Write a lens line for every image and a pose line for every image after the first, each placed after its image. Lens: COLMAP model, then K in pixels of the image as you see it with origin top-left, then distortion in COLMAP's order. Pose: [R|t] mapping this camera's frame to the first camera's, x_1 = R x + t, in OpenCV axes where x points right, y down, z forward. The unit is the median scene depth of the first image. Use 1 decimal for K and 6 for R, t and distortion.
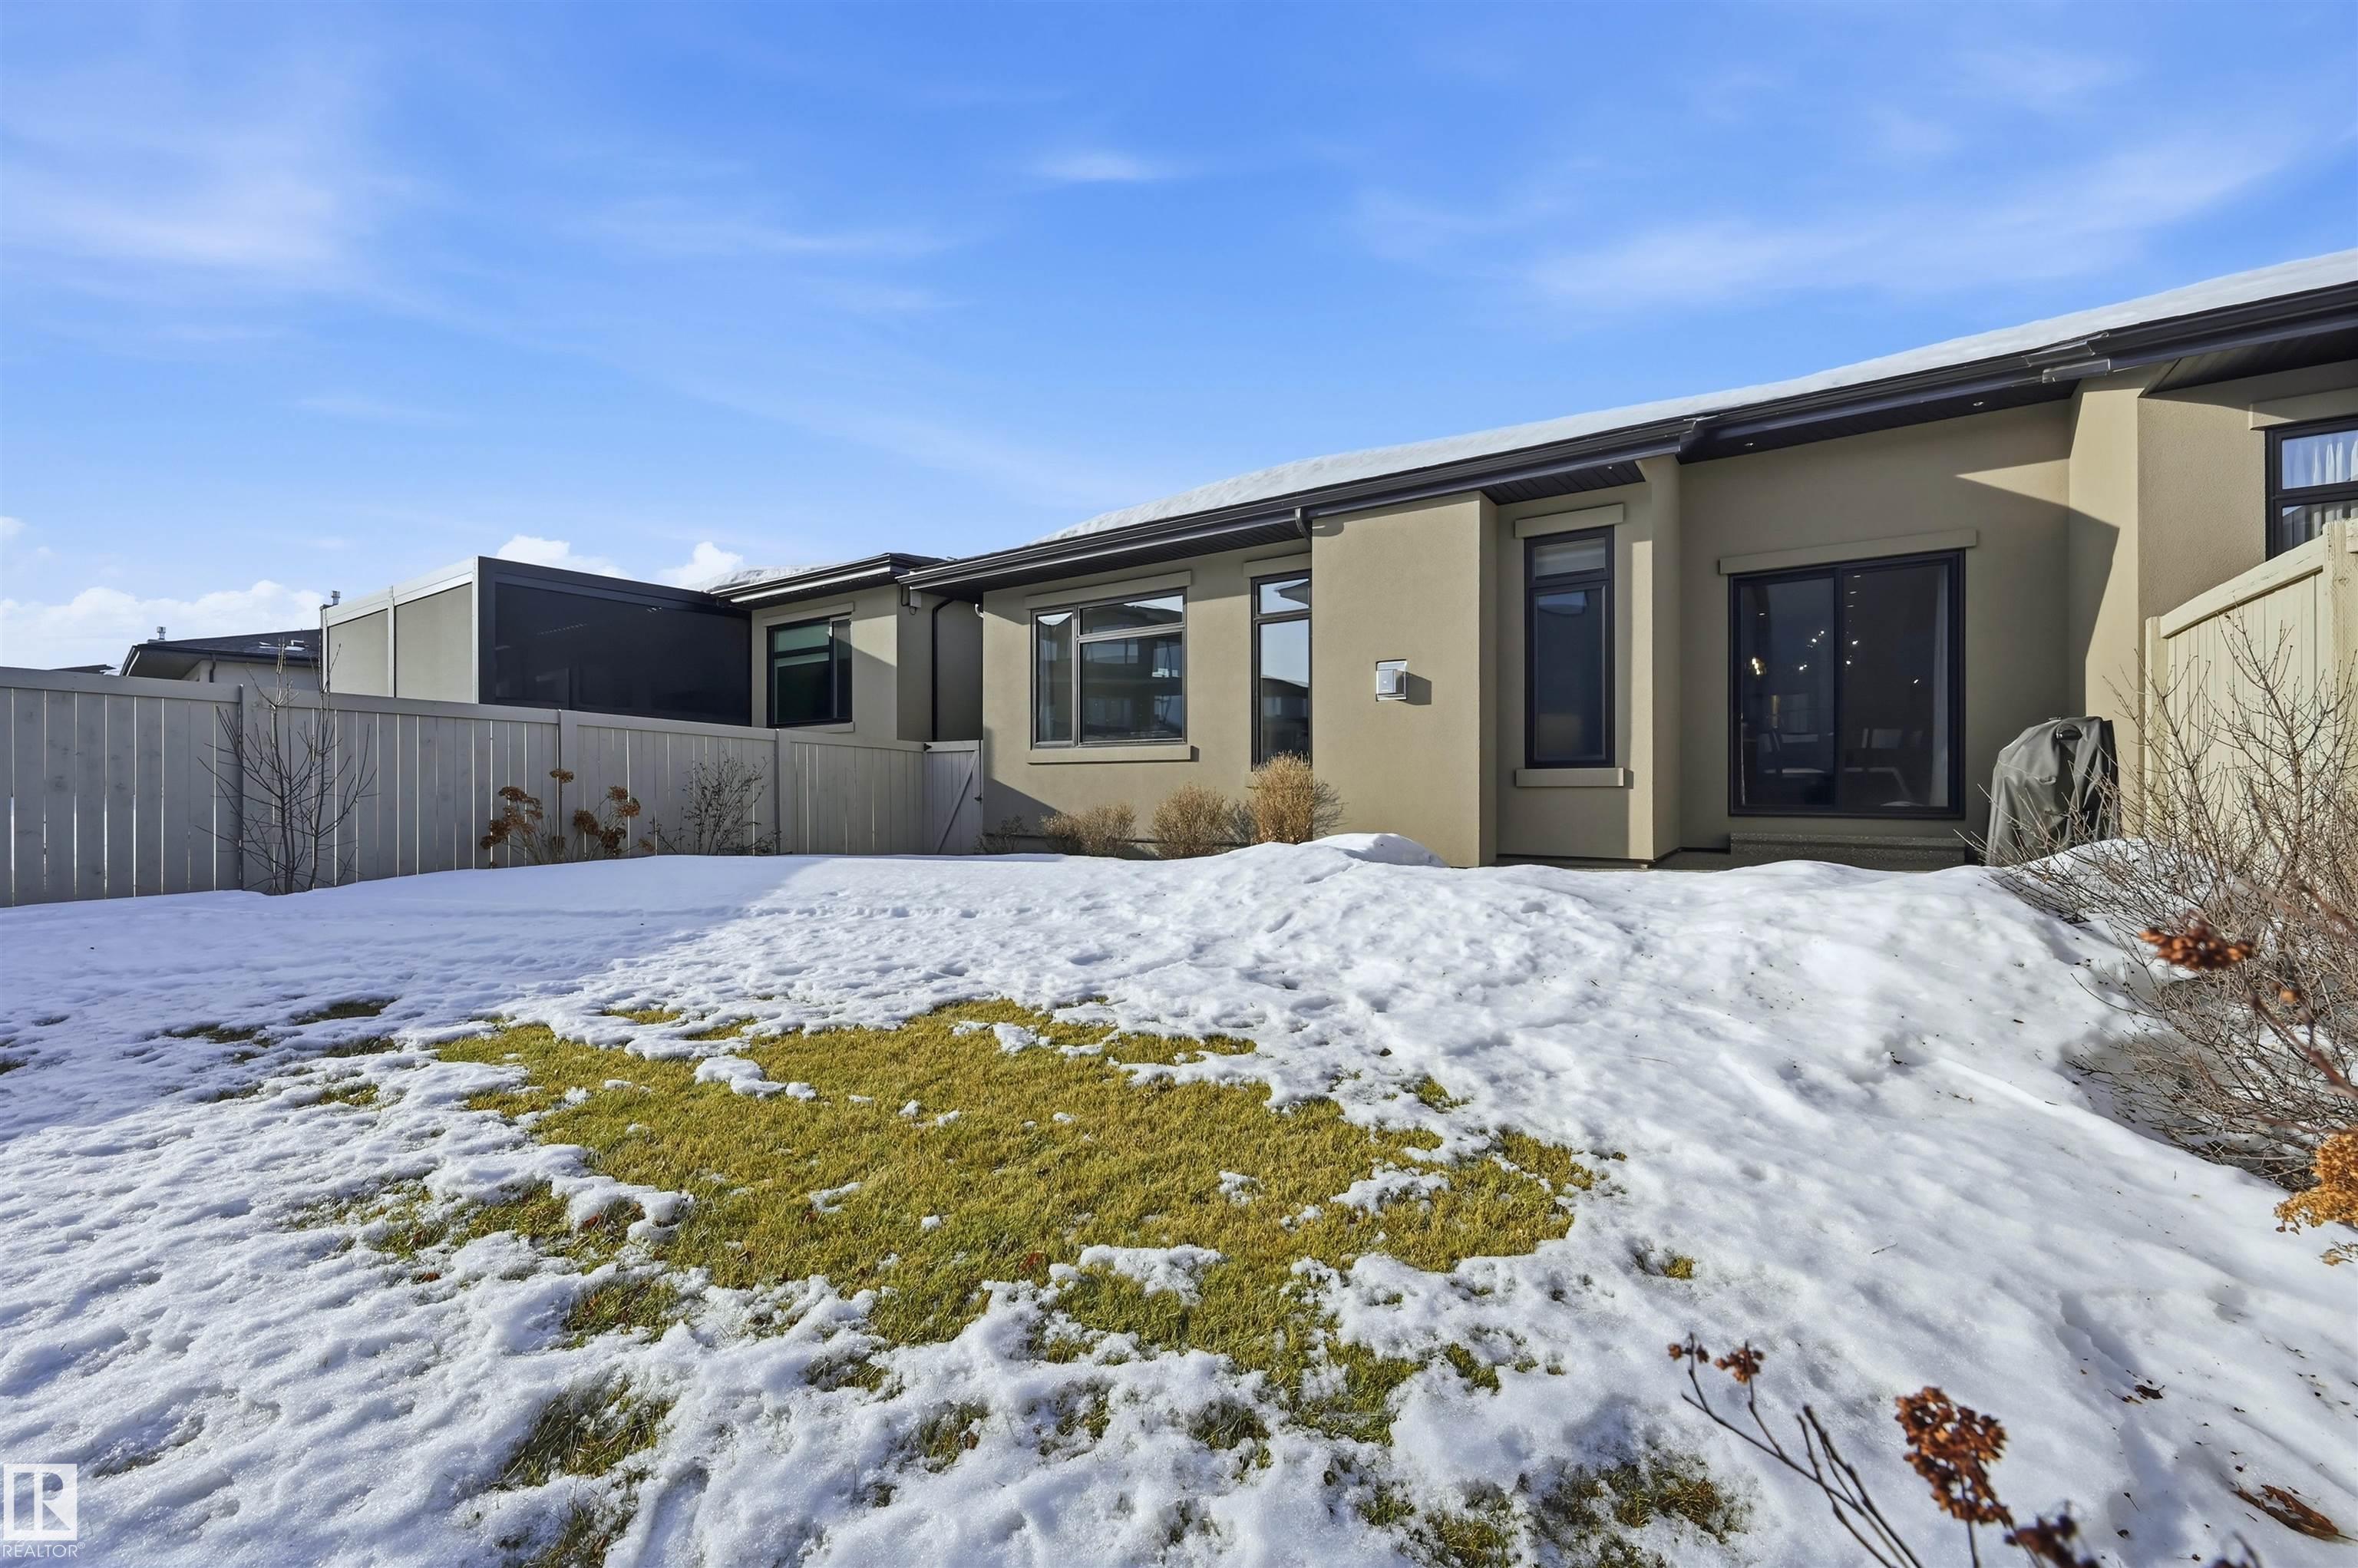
lens RADIAL K [[943.6, 0, 1178.9], [0, 943.6, 786.9], [0, 0, 1]] dist [-0.002031, -0.000243]
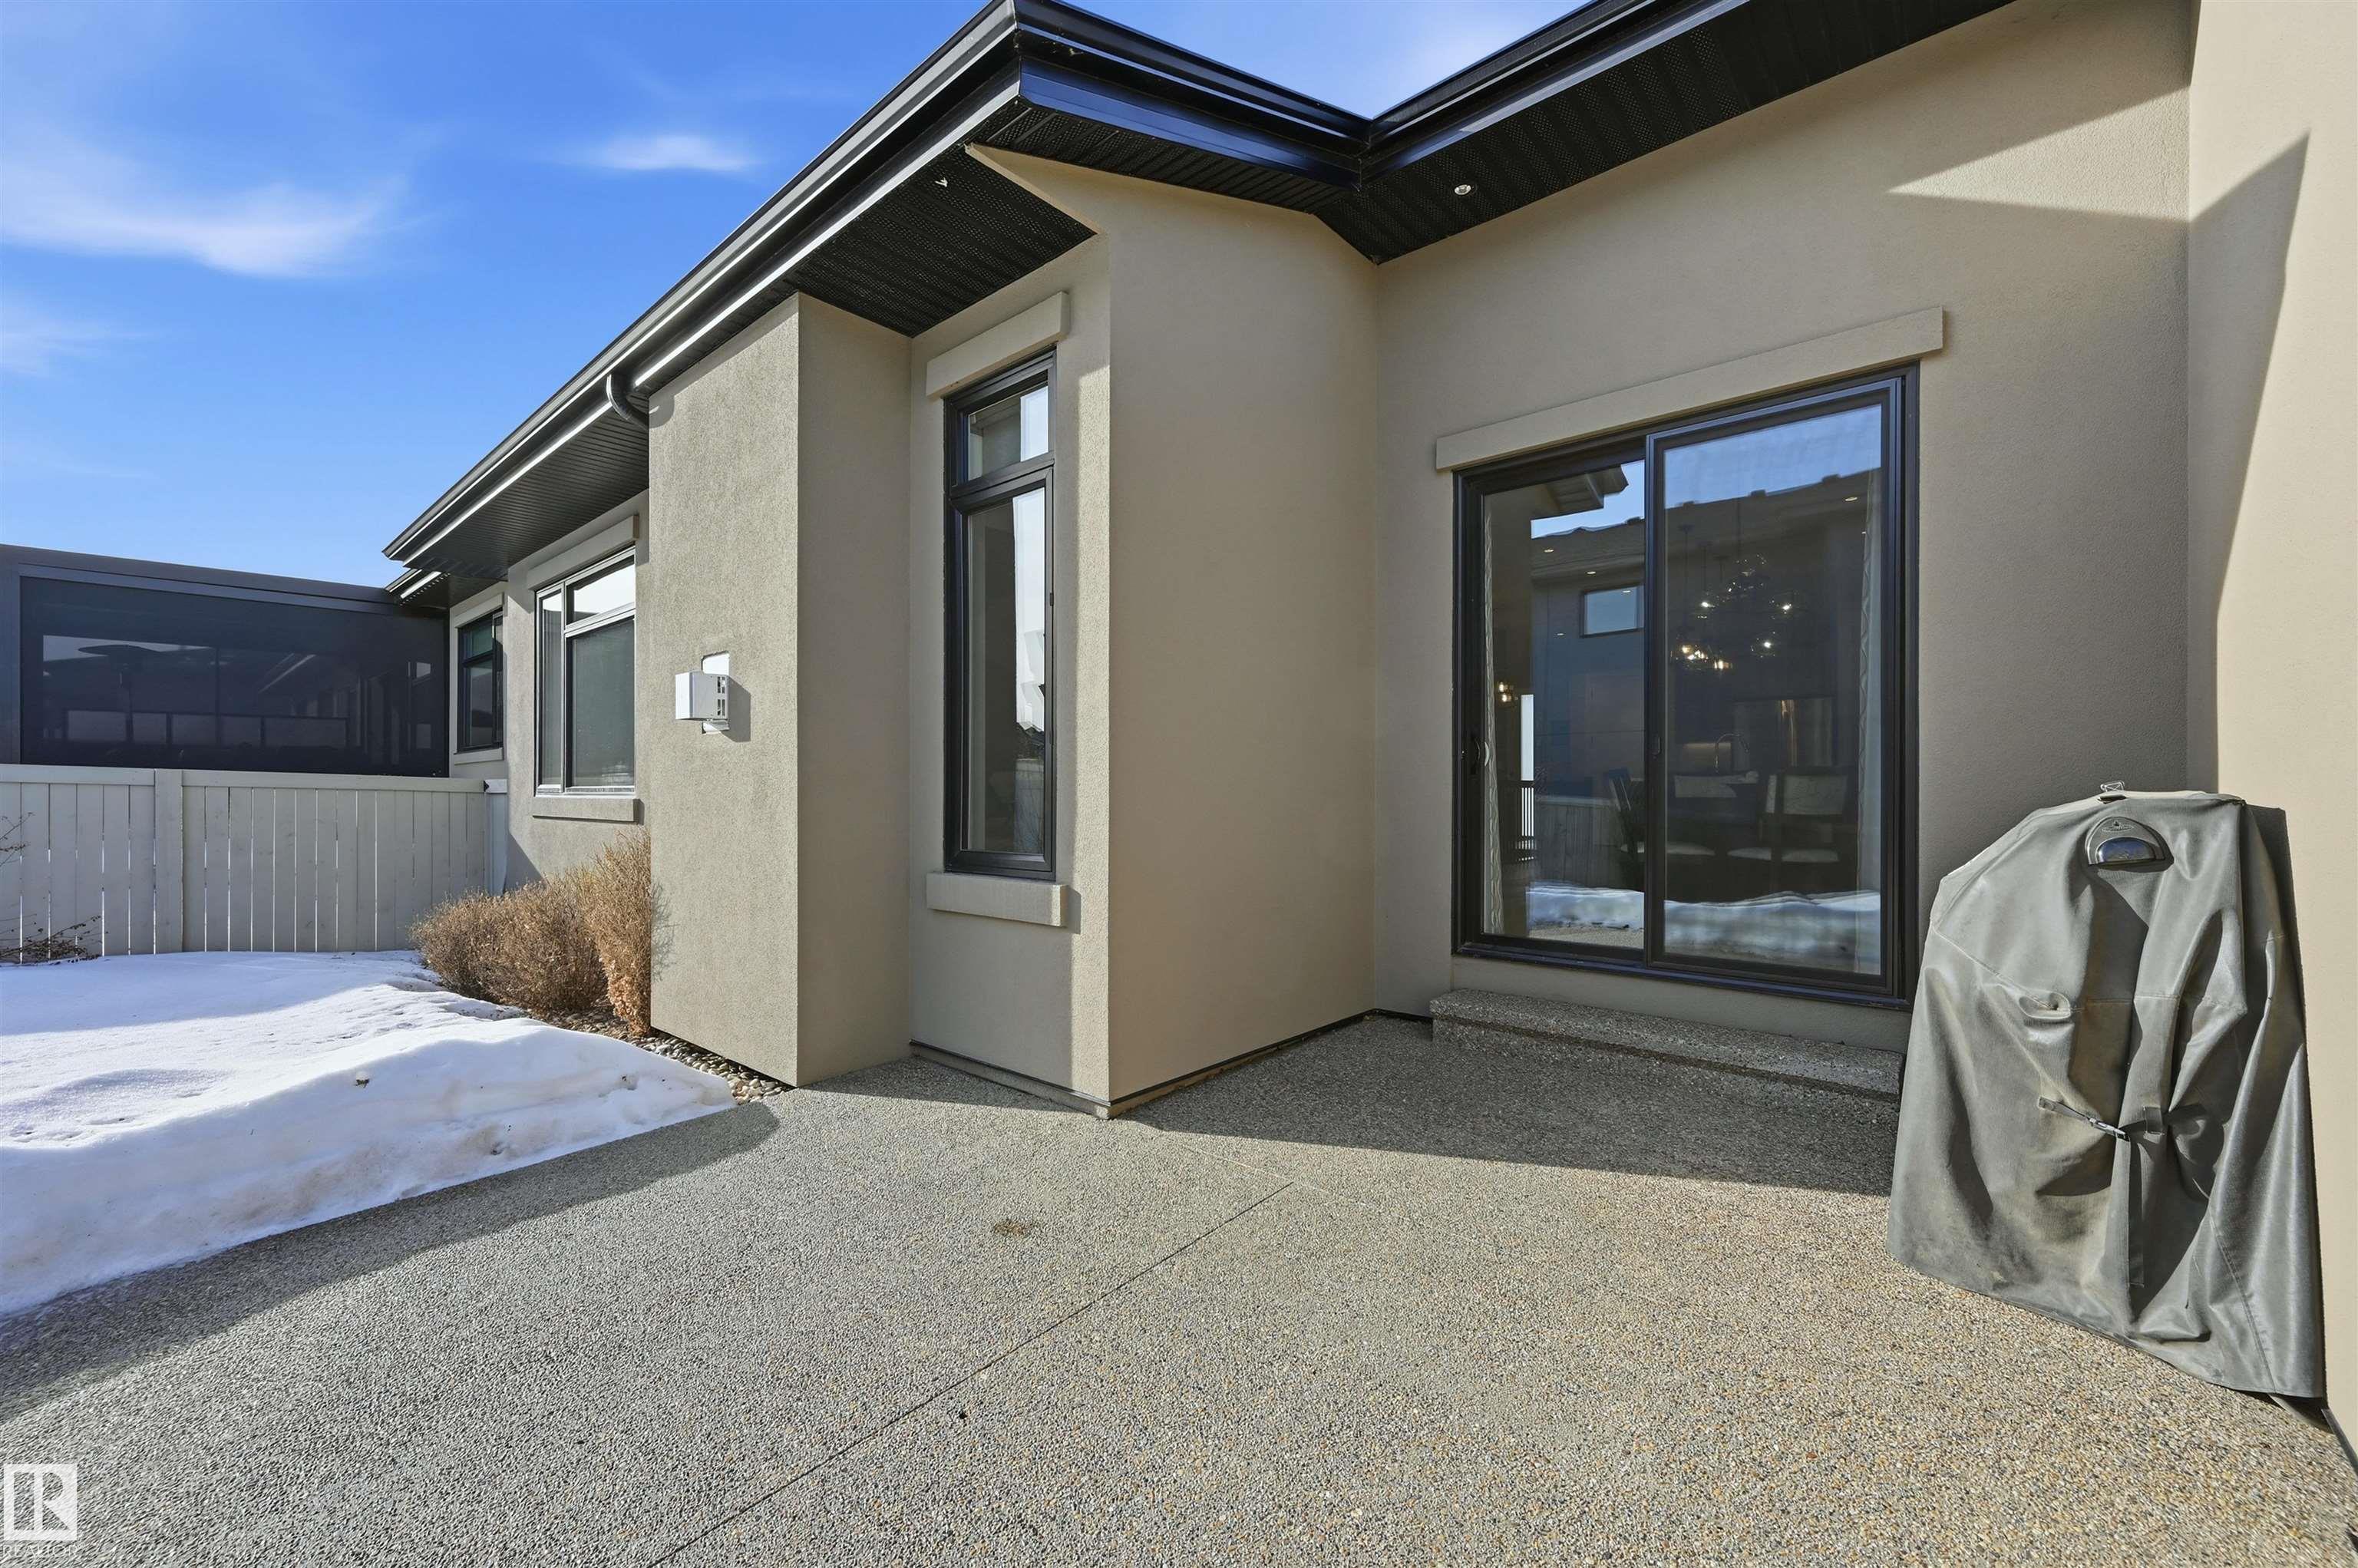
lens RADIAL K [[943.6, 0, 1178.4], [0, 943.6, 787.2], [0, 0, 1]] dist [-0.002031, -0.000243]
pose [[0.991892, -0.001565, -0.127074, 0.587938], [0.001171, 0.999994, -0.003174, -0.065359], [0.127078, 0.003000, 0.991888, 0.570597]]
